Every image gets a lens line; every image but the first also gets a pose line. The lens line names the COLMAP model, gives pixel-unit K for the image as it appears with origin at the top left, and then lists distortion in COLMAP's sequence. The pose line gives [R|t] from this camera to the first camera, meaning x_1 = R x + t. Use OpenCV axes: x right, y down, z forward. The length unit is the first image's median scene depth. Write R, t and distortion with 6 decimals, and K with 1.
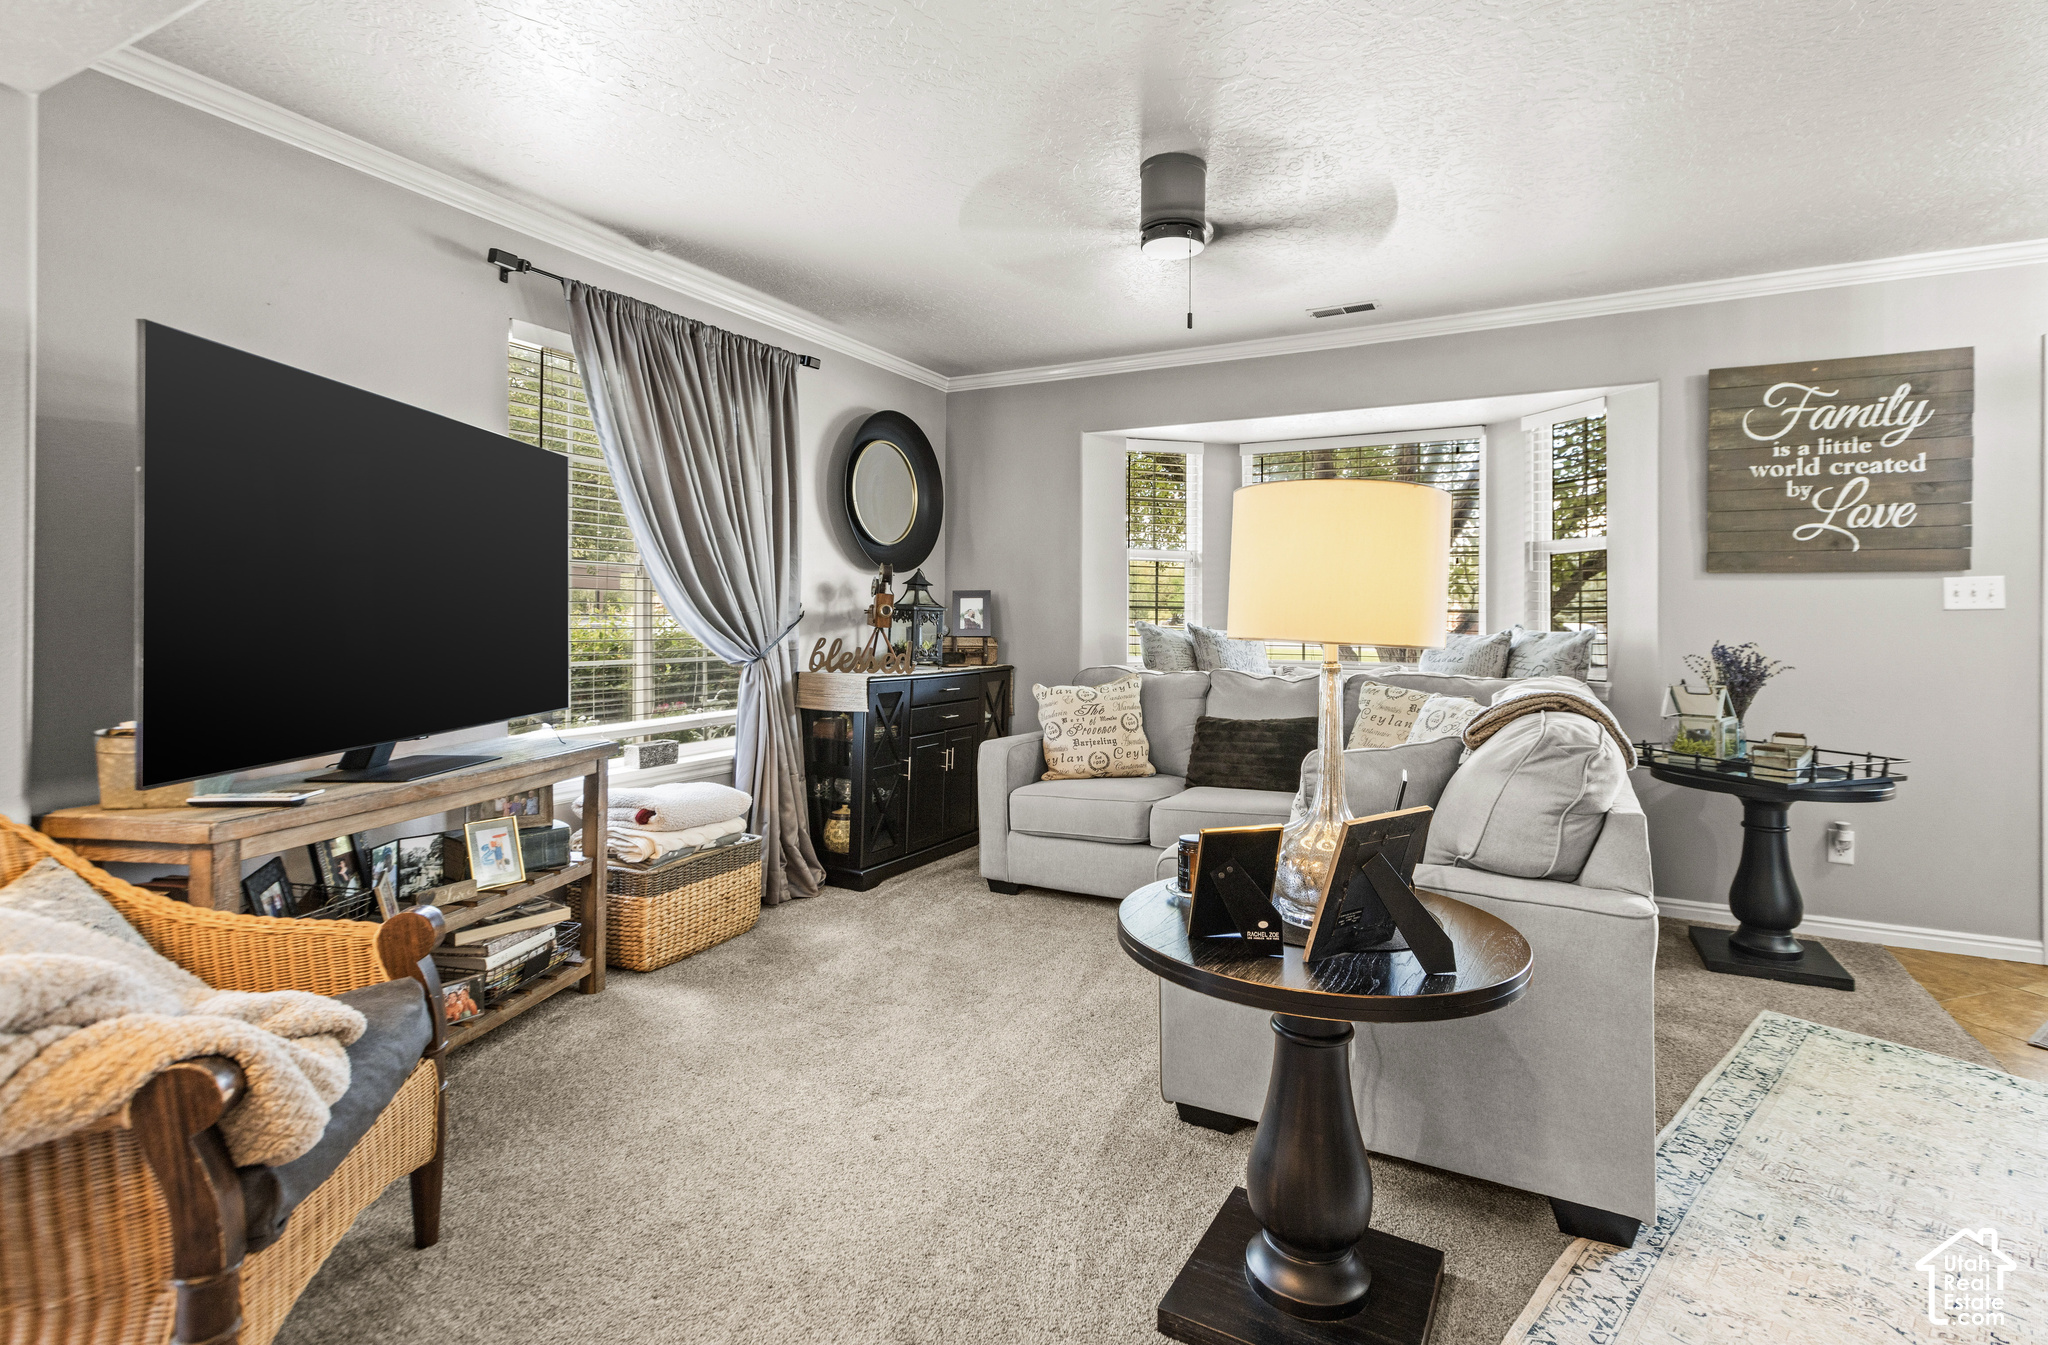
lens RADIAL K [[962.8, 0, 1057.2], [0, 962.8, 608.5], [0, 0, 1]] dist [0.000451, -0.003098]
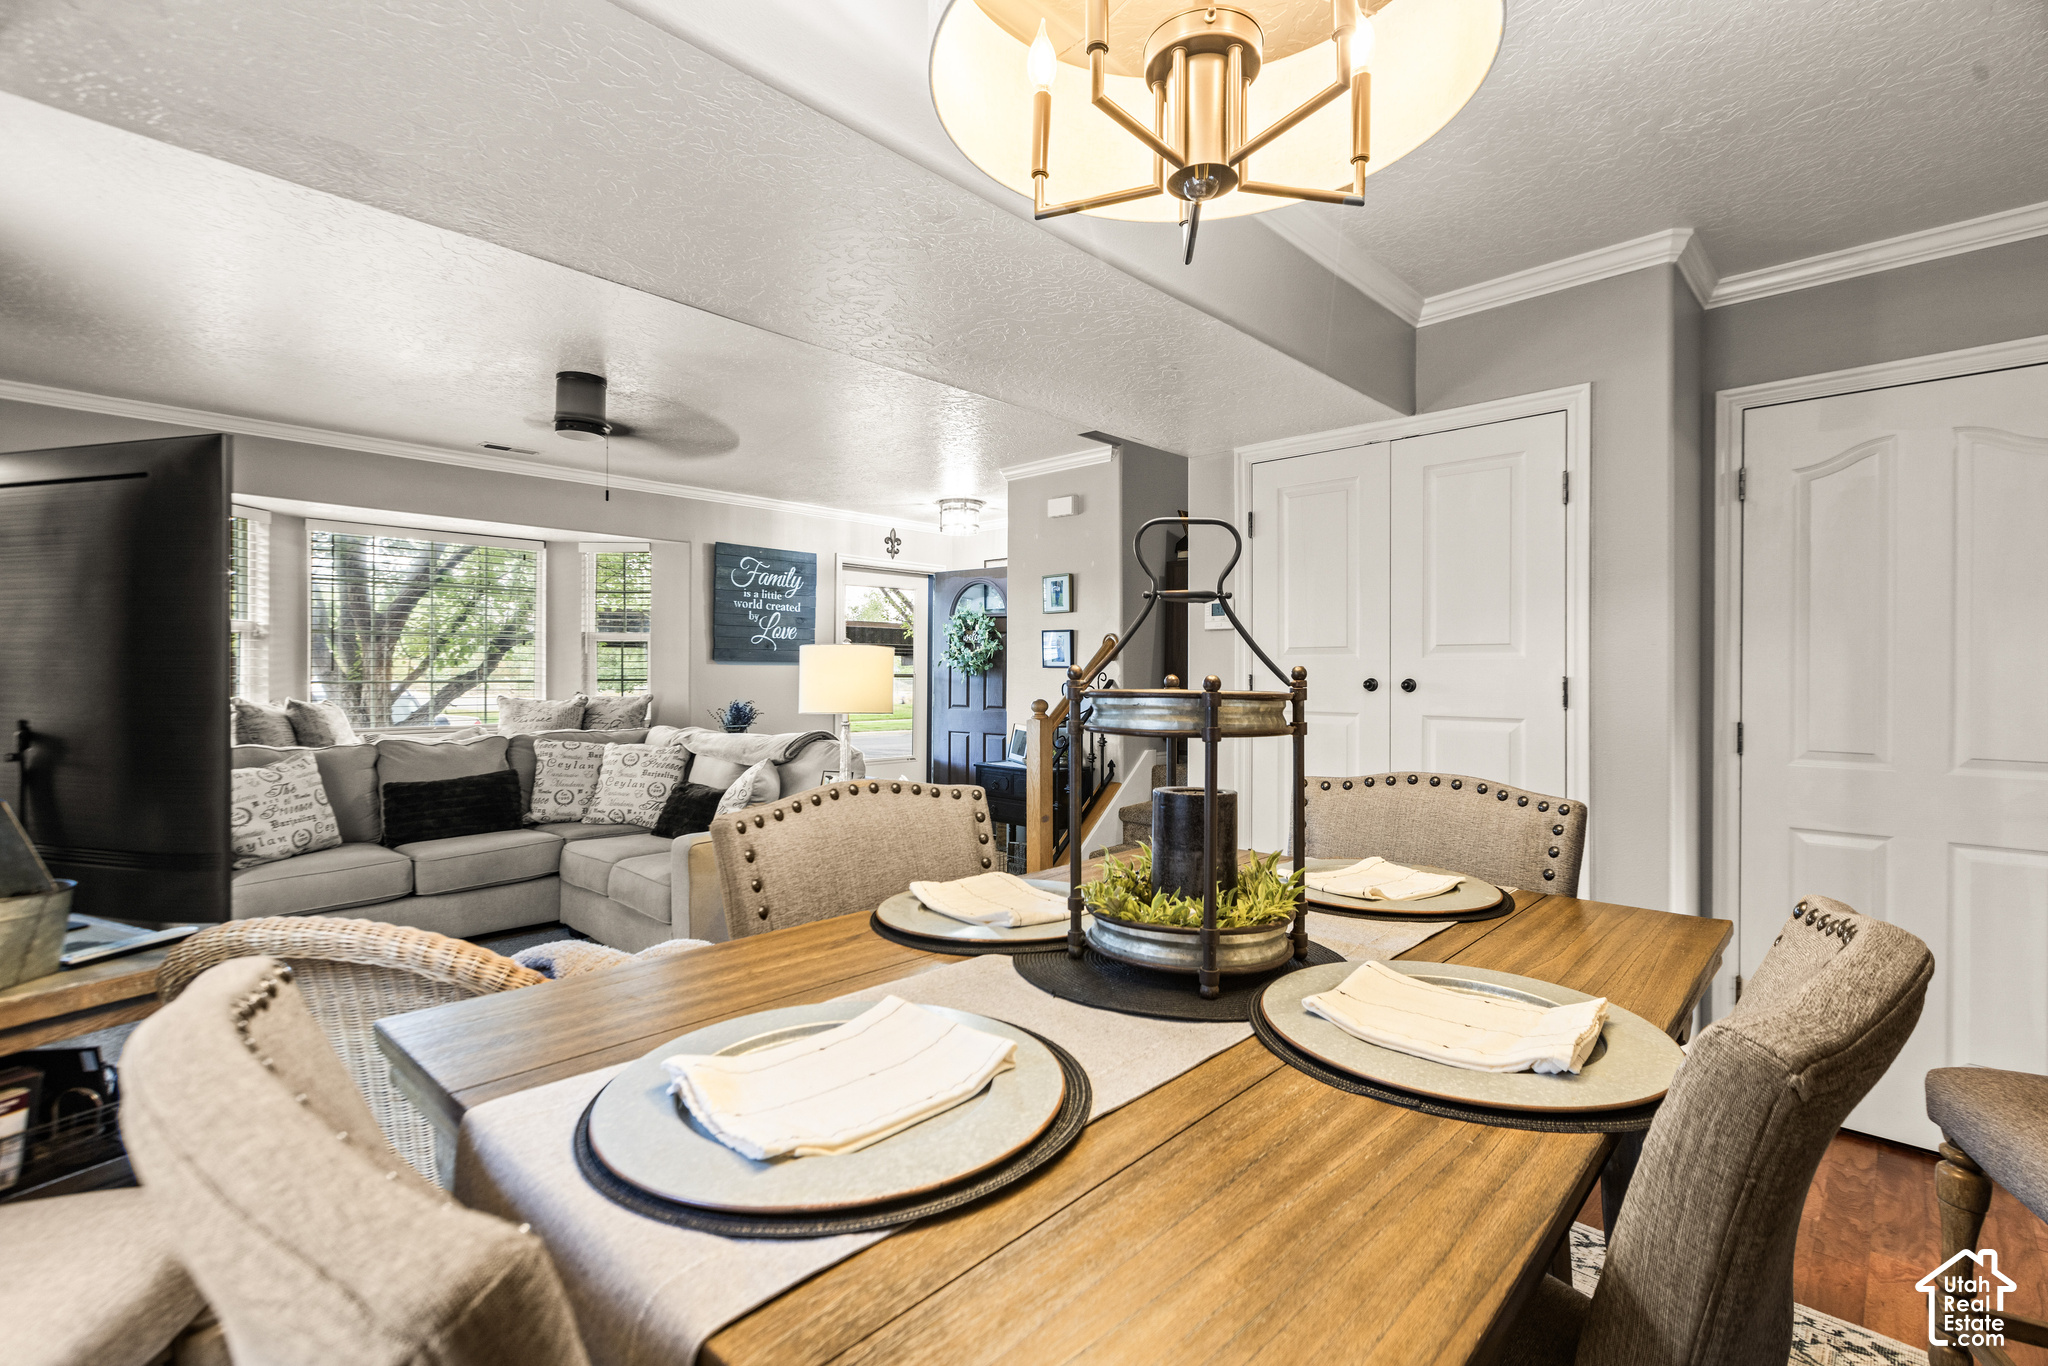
lens RADIAL K [[923.9, 0, 1032.5], [0, 923.9, 667.0], [0, 0, 1]] dist [0.001850, 0.001059]
pose [[0.283188, -0.000981, 0.959064, -0.786960], [-0.010513, 0.999936, 0.004127, -0.039923], [-0.959007, -0.011251, 0.283160, -0.012111]]
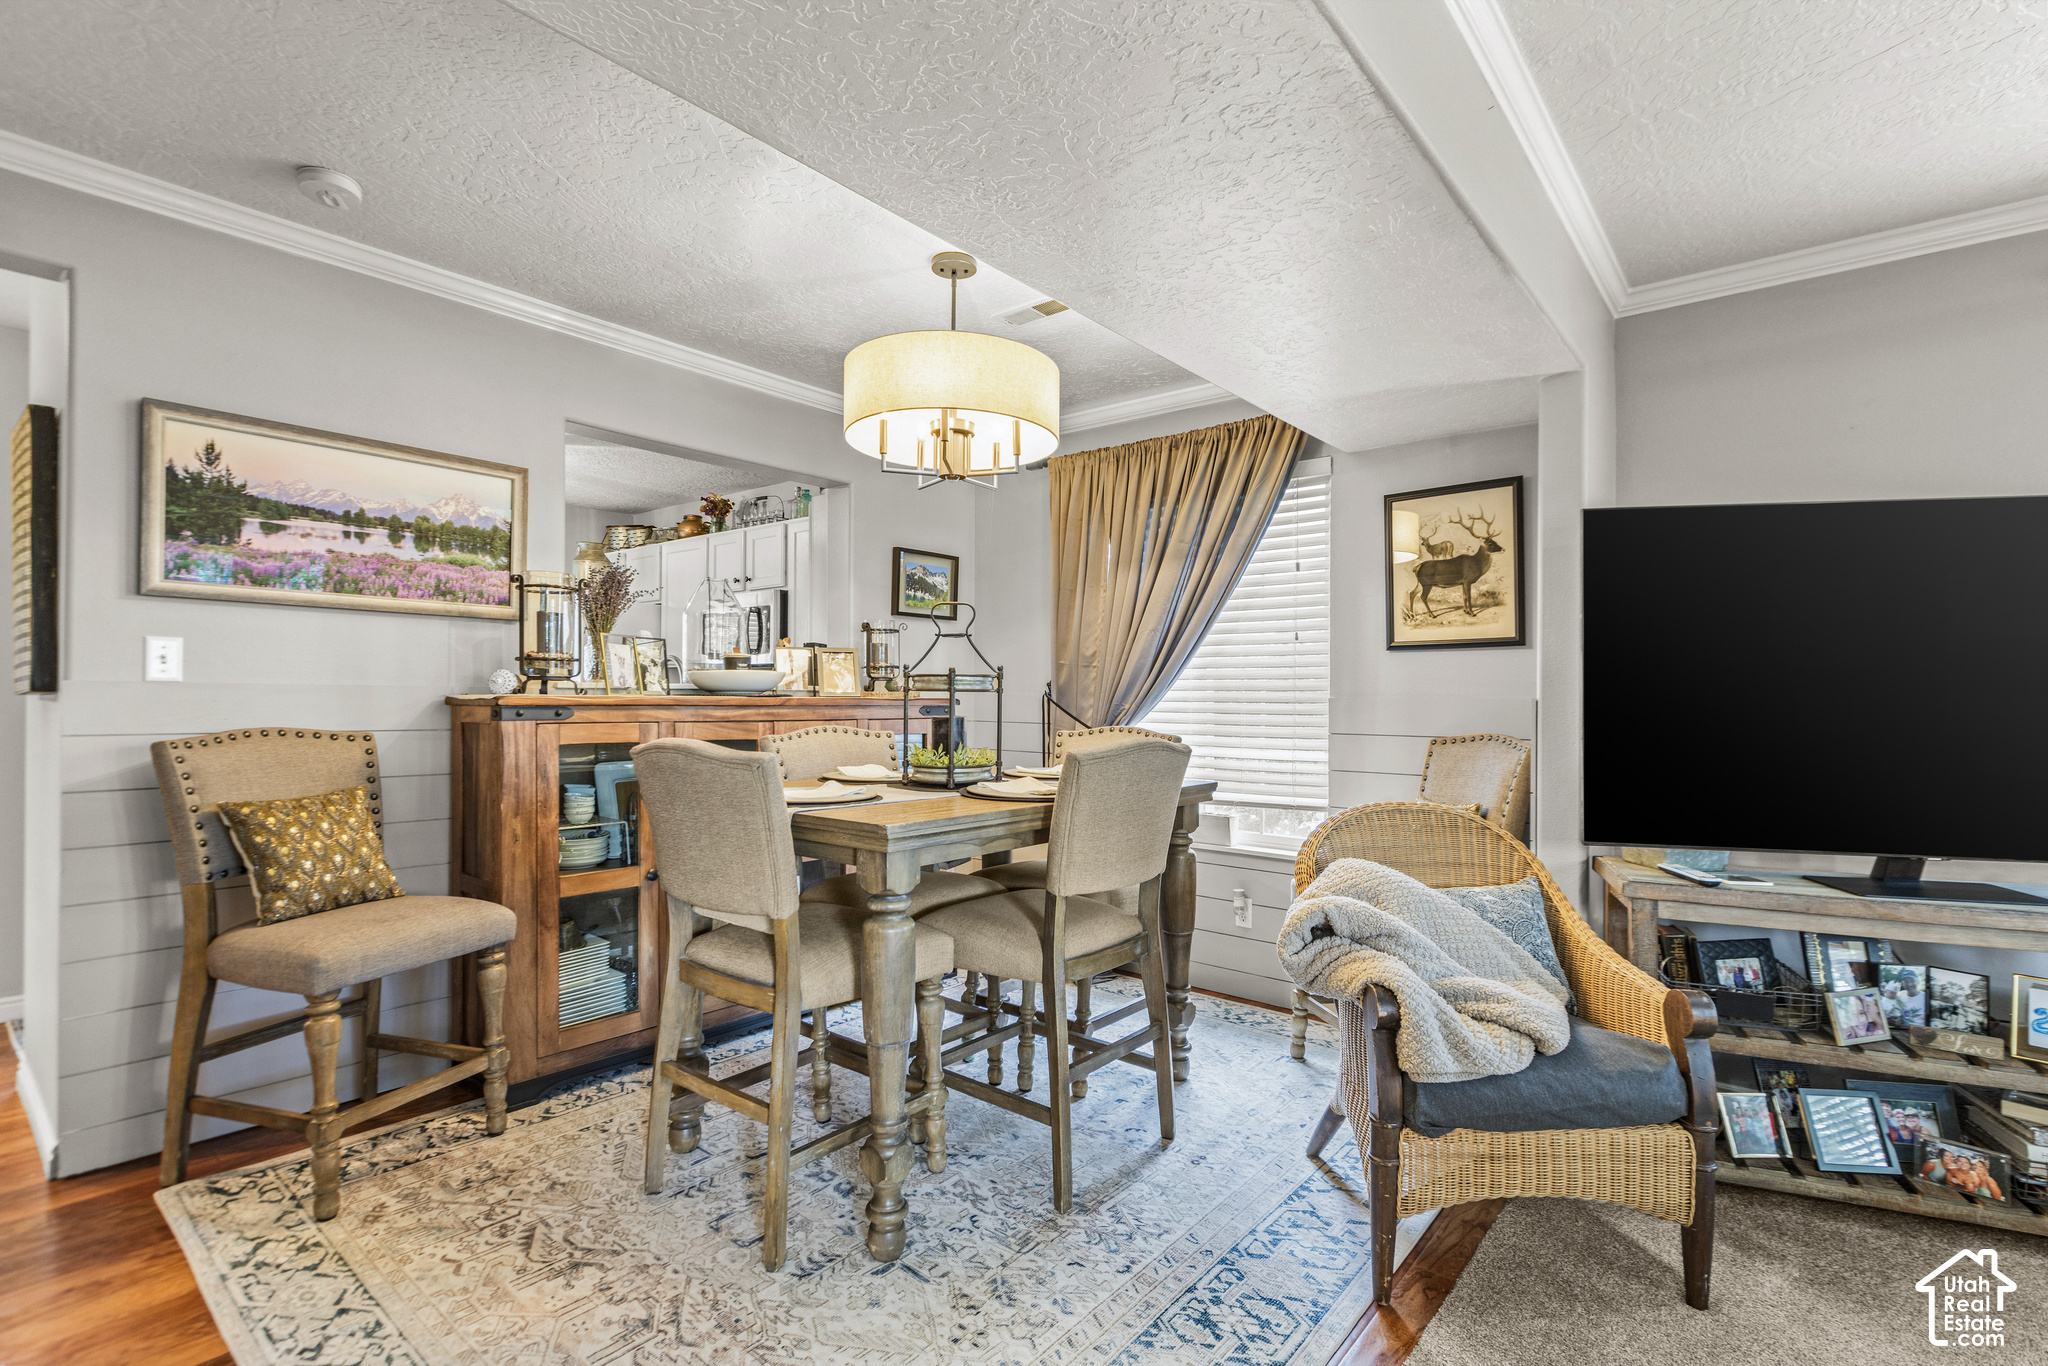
lens RADIAL K [[923.9, 0, 1022.1], [0, 923.9, 698.9], [0, 0, 1]] dist [0.001850, 0.001059]
pose [[-0.206365, -0.005652, -0.978459, 0.259755], [-0.003560, 0.999981, -0.005026, -0.006651], [0.978469, 0.002446, -0.206381, 0.233040]]
